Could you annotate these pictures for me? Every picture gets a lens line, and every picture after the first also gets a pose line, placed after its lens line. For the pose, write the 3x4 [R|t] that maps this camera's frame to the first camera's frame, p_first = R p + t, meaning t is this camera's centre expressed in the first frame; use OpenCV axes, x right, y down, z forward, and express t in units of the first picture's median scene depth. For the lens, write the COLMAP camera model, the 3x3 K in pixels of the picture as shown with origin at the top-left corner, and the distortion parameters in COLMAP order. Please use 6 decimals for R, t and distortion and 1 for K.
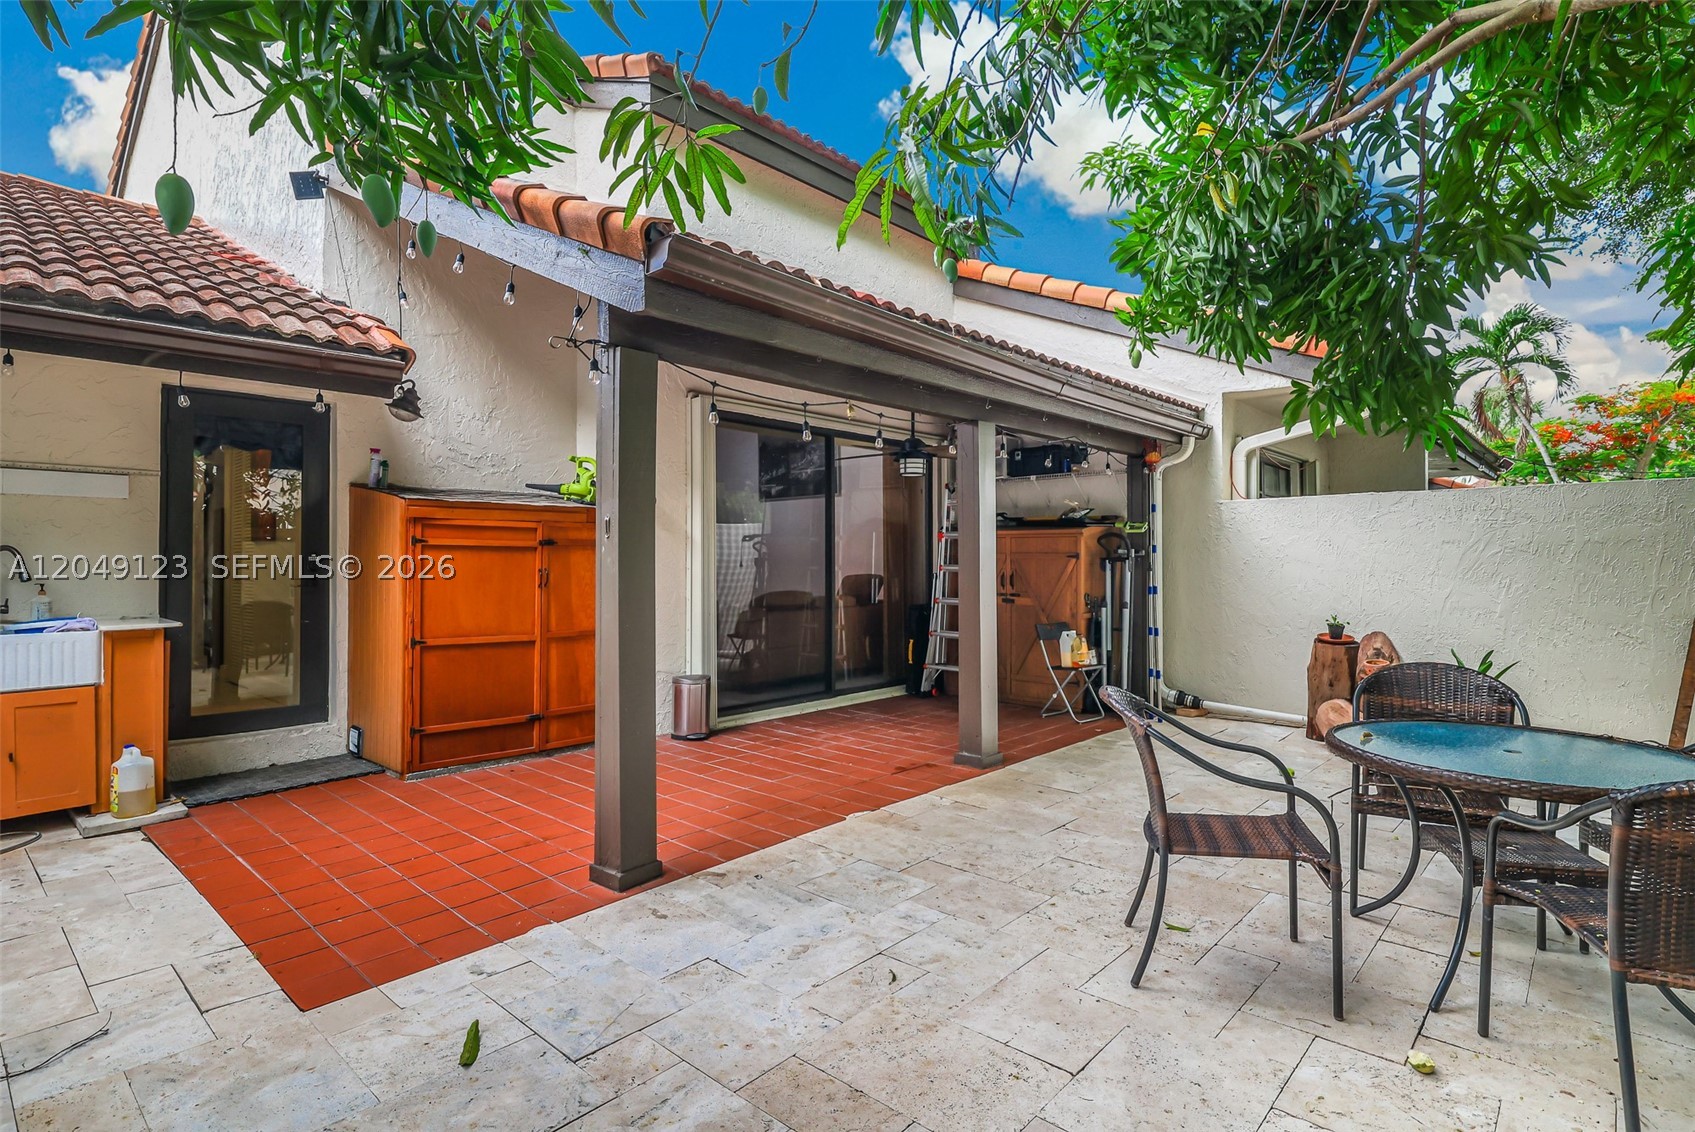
lens RADIAL K [[853.5, 0, 840.4], [0, 853.5, 562.8], [0, 0, 1]] dist [-0.001759, 0.000291]
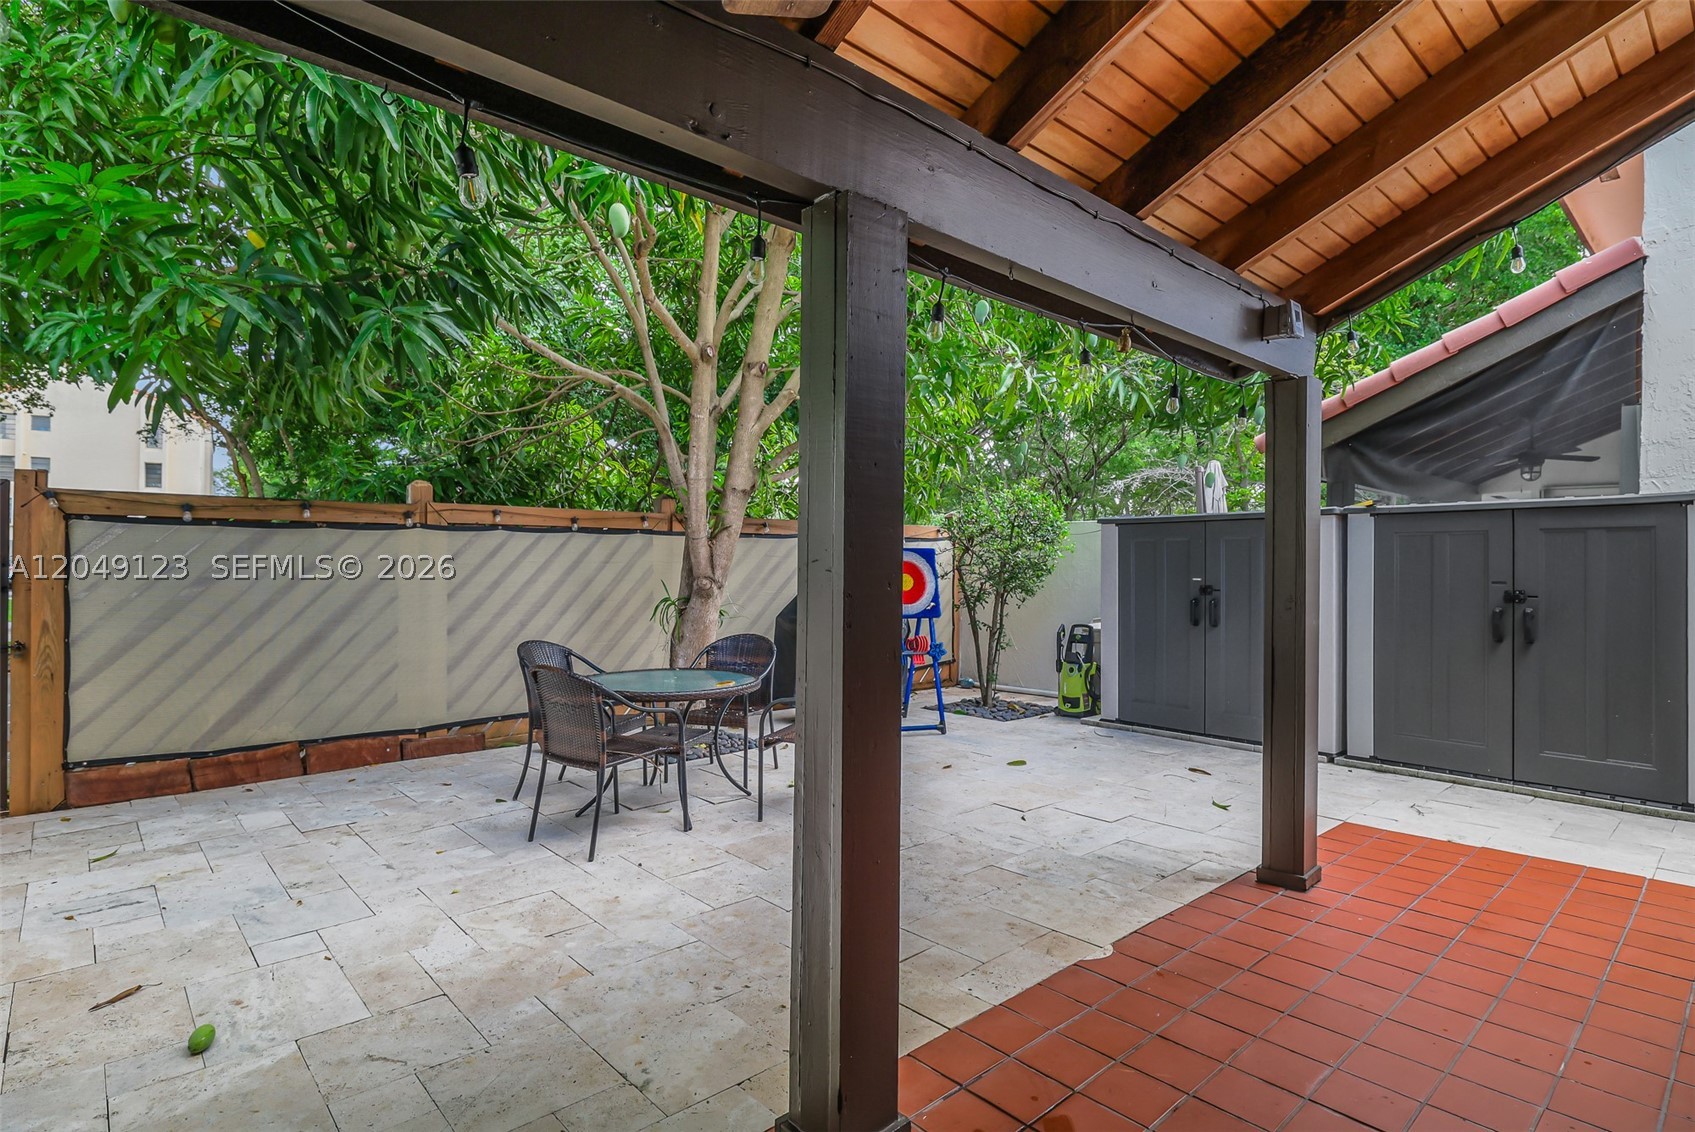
lens RADIAL K [[859.4, 0, 837.9], [0, 859.4, 555.7], [0, 0, 1]] dist [0.000478, 0.000735]
pose [[-0.994656, -0.005268, 0.103113, 0.157552], [-0.005750, 0.999974, -0.004381, -0.019915], [-0.103087, -0.004950, -0.994660, 1.691243]]
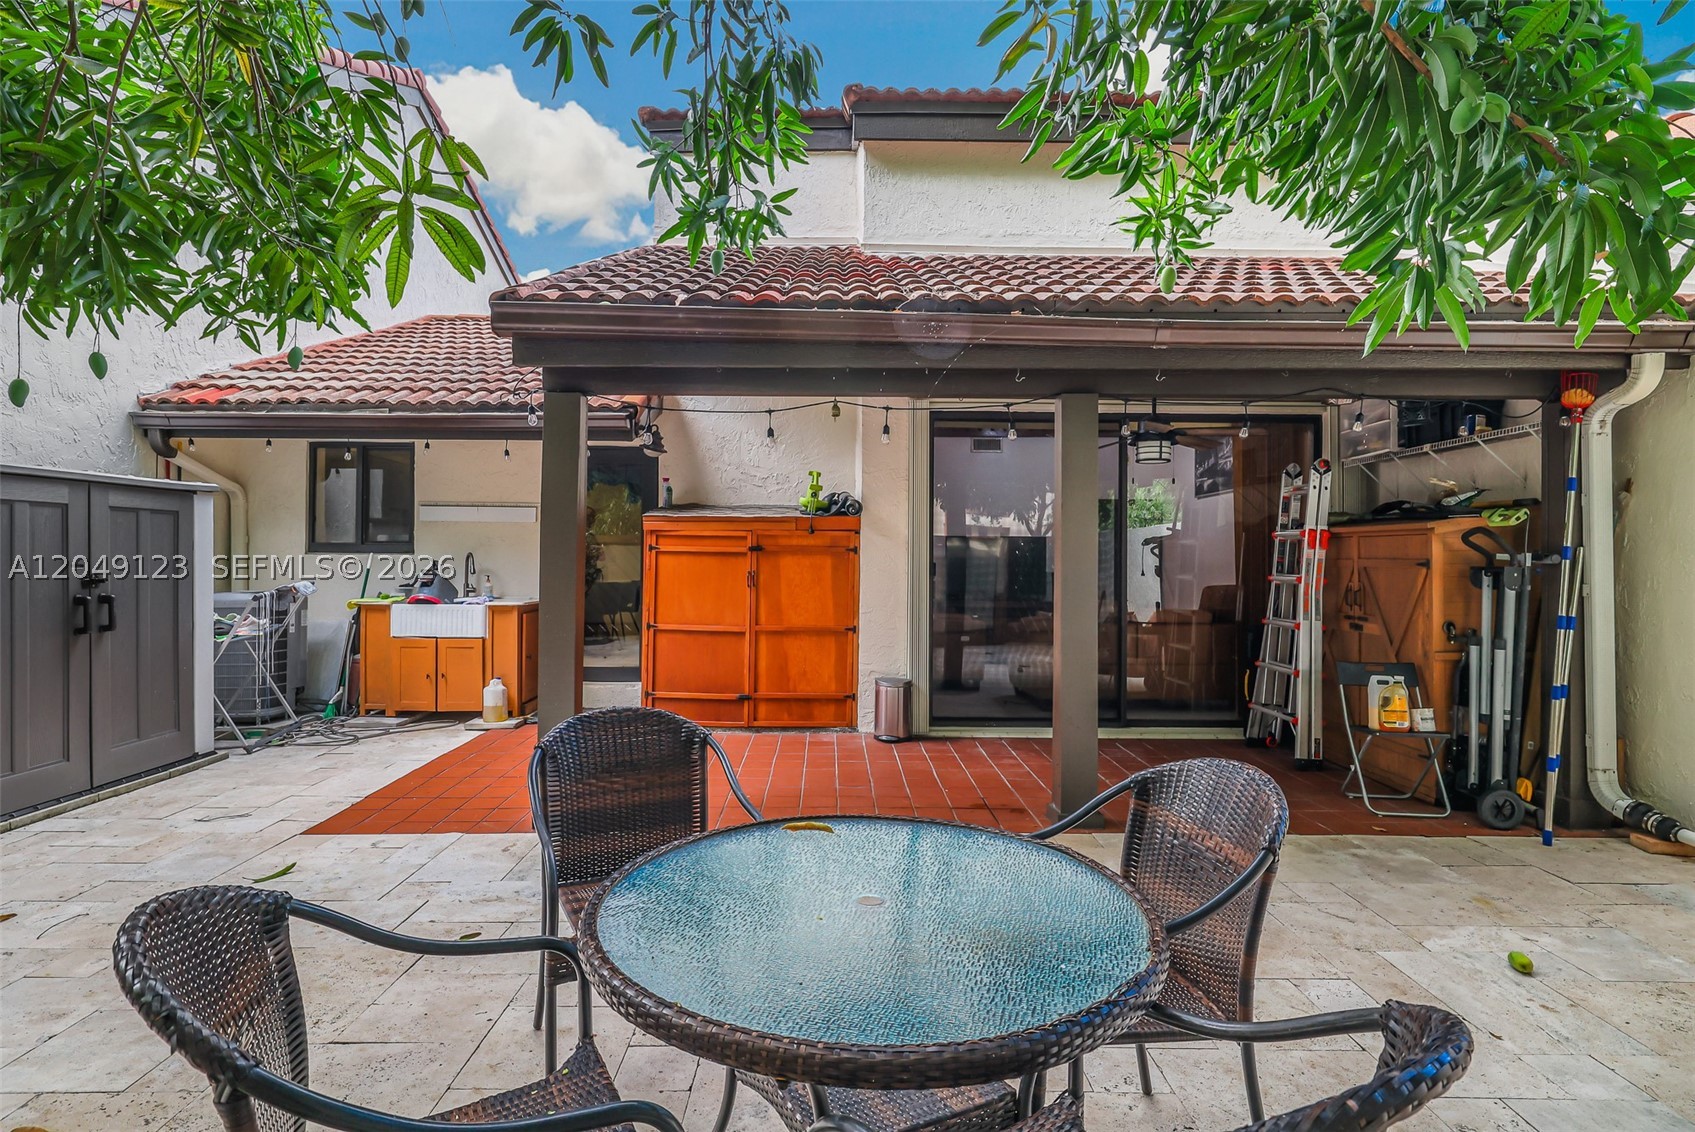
lens RADIAL K [[859.4, 0, 837.9], [0, 859.4, 555.7], [0, 0, 1]] dist [0.000478, 0.000735]
pose [[0.679030, 0.000812, -0.734110, 0.744776], [-0.010019, 0.999917, -0.008161, -0.006672], [0.734043, 0.012896, 0.678981, 0.357307]]
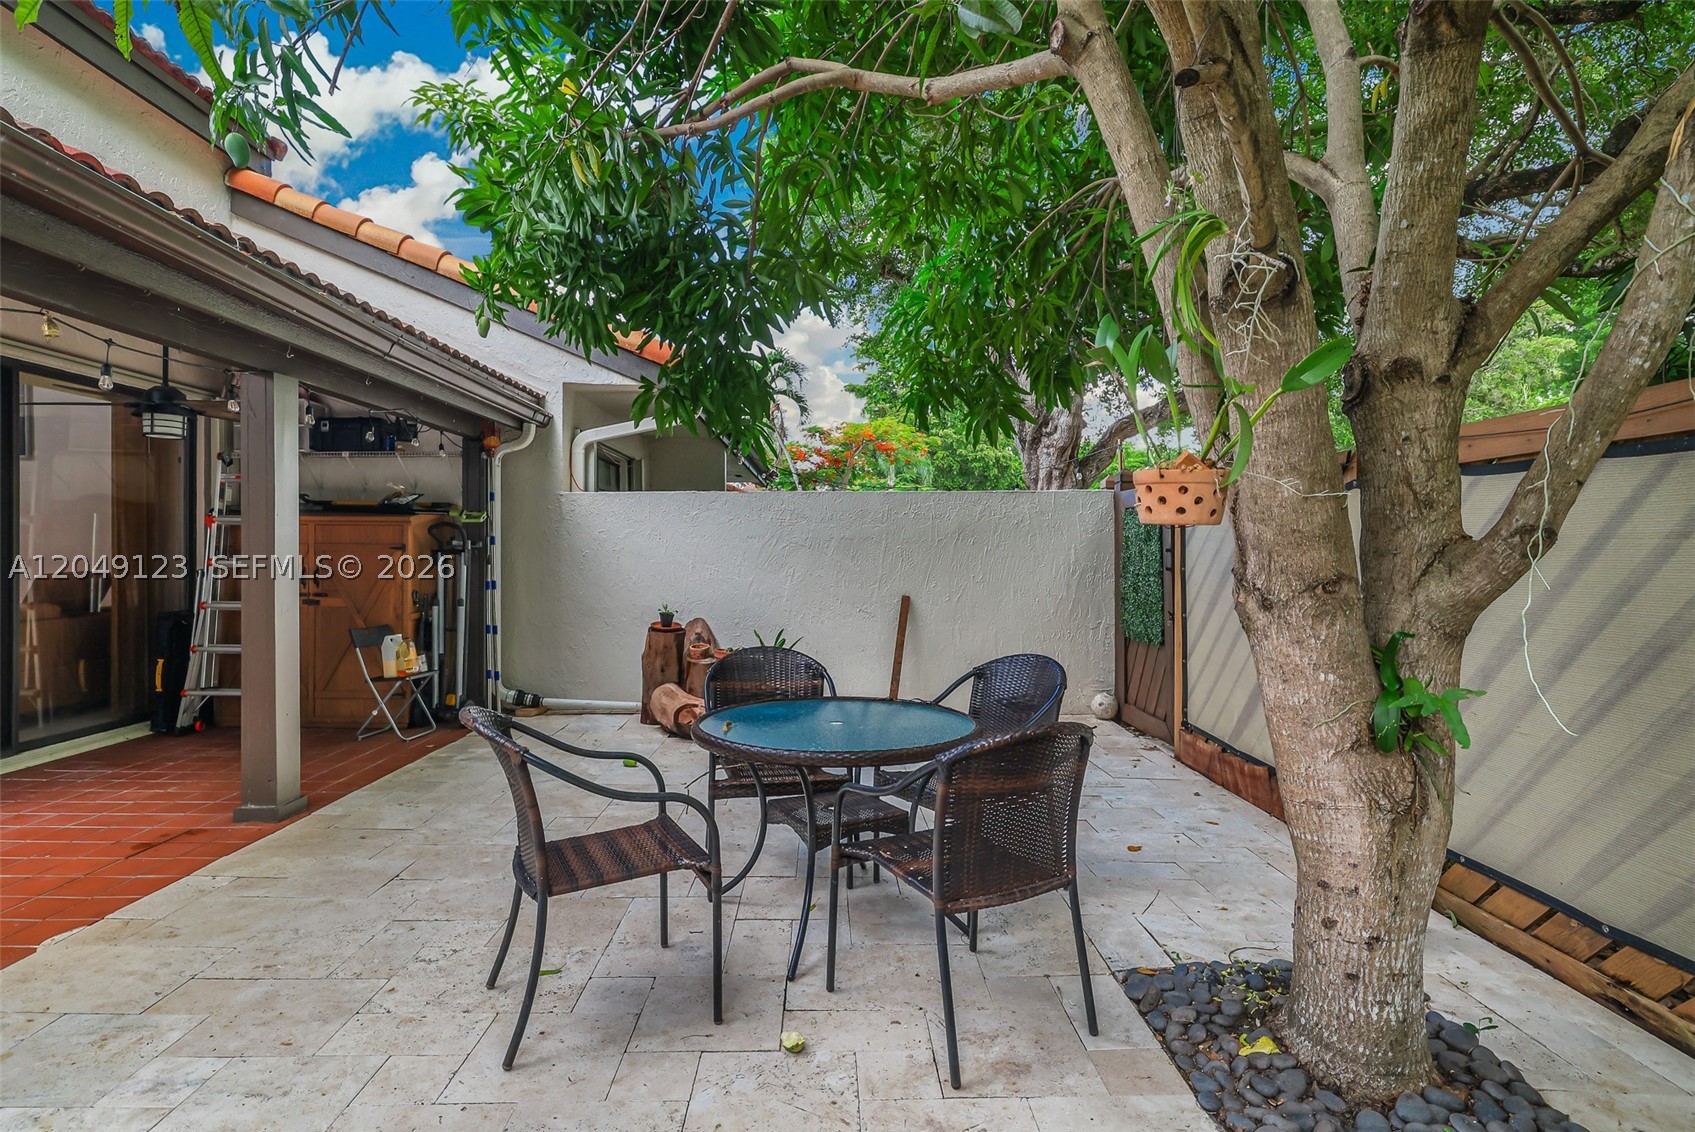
lens RADIAL K [[859.6, 0, 832.4], [0, 859.6, 547.2], [0, 0, 1]] dist [0.001855, -0.000923]
pose [[0.732789, 0.005106, 0.680437, 0.003591], [0.000924, 0.999963, -0.008499, -0.000999], [-0.680456, 0.006857, 0.732757, 0.101937]]
